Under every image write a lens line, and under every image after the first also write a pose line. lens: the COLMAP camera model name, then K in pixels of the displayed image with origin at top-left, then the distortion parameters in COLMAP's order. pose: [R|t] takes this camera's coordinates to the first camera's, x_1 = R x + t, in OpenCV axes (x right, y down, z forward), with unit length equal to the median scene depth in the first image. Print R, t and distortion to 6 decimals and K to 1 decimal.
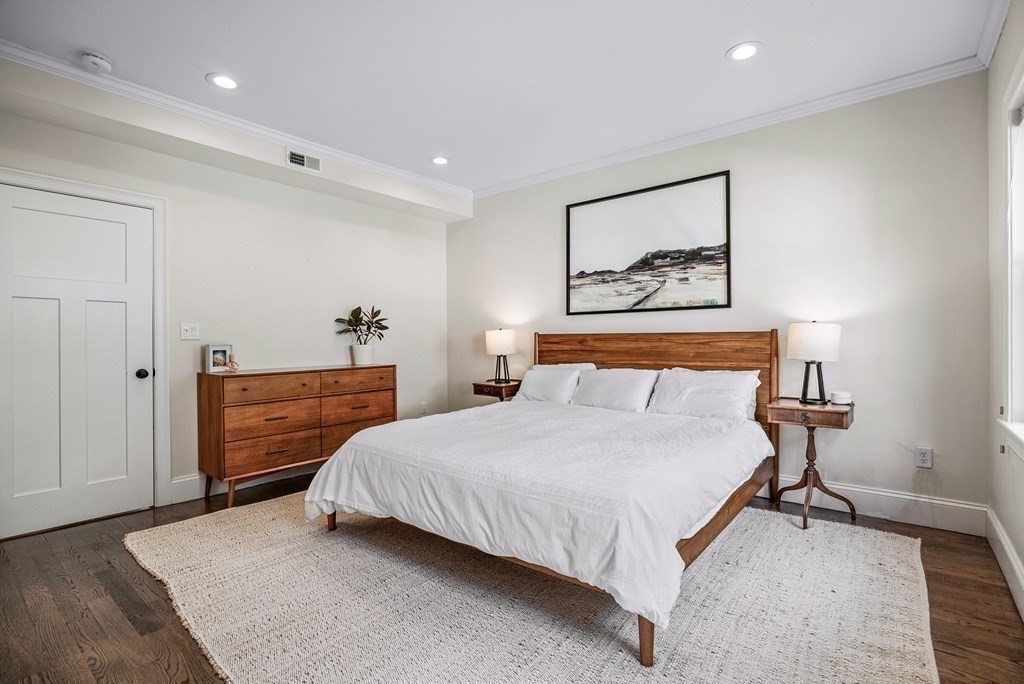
lens RADIAL K [[477.6, 0, 517.3], [0, 477.6, 347.5], [0, 0, 1]] dist [-0.002492, 0.000041]
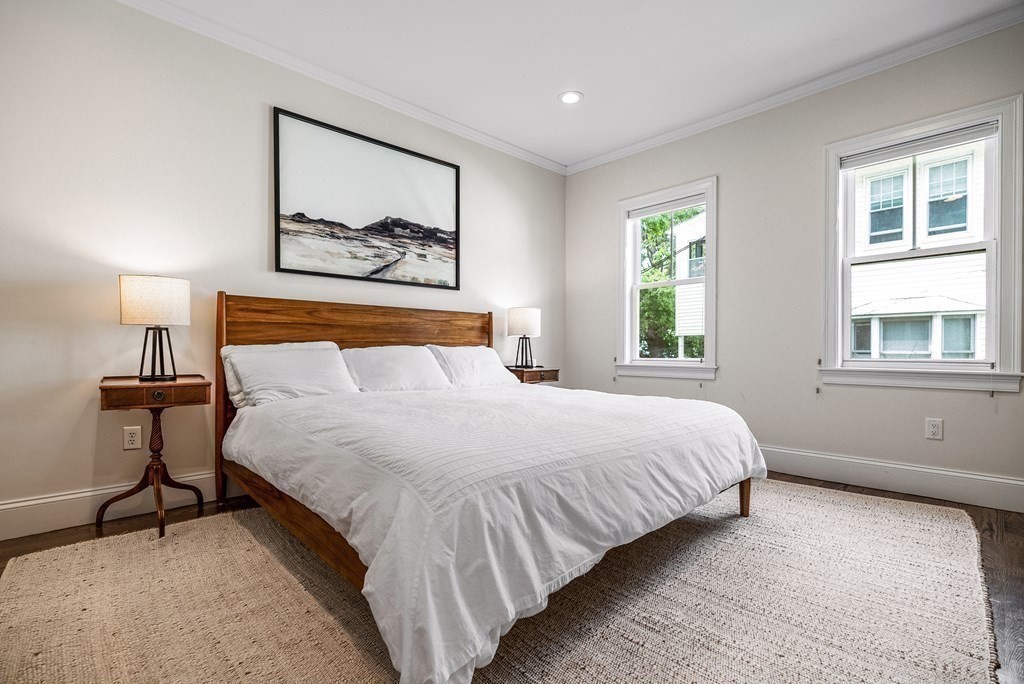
lens RADIAL K [[477.6, 0, 517.3], [0, 477.6, 347.5], [0, 0, 1]] dist [-0.002492, 0.000041]
pose [[0.137707, 0.005170, 0.990459, -0.571521], [0.011690, 0.999908, -0.006844, 0.053212], [-0.990404, 0.012521, 0.137634, 0.642972]]
